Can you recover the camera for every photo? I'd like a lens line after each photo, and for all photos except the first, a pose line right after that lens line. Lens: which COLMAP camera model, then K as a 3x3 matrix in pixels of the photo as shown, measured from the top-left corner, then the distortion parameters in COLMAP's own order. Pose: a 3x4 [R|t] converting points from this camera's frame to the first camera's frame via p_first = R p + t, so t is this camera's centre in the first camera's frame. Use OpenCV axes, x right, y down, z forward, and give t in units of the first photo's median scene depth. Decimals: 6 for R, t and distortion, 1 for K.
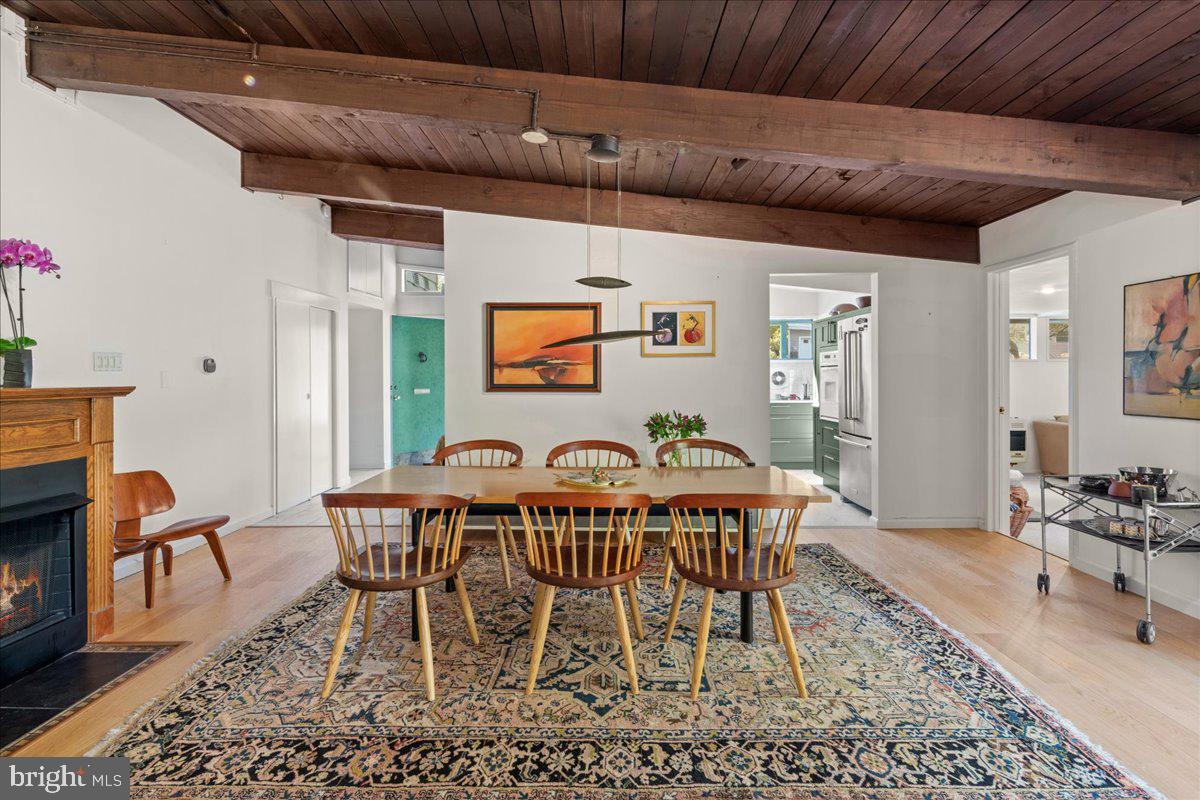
lens RADIAL K [[586.3, 0, 598.7], [0, 586.3, 374.1], [0, 0, 1]] dist [-0.001144, -0.000654]
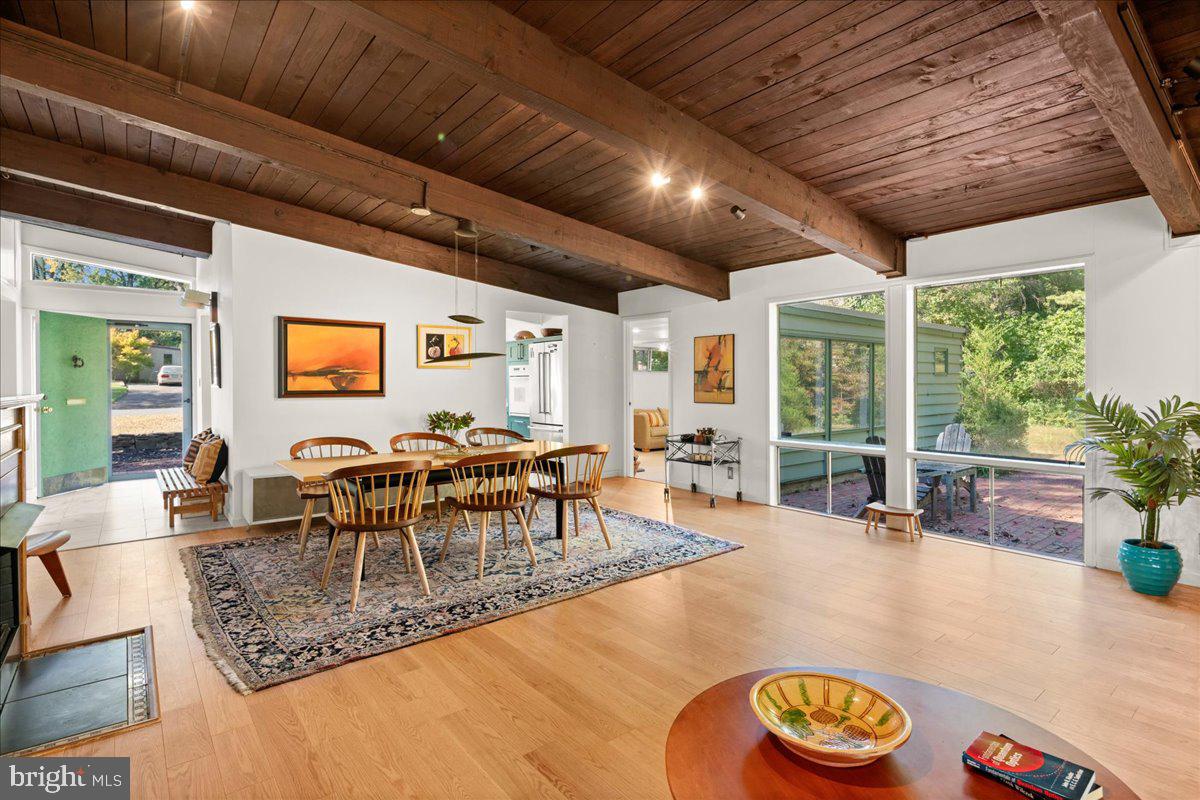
lens RADIAL K [[586.3, 0, 598.7], [0, 586.3, 374.1], [0, 0, 1]] dist [-0.001144, -0.000654]
pose [[0.767095, 0.009760, 0.641459, -0.740638], [-0.000810, 0.999898, -0.014245, 0.001697], [-0.641533, 0.010408, 0.767025, -0.369373]]
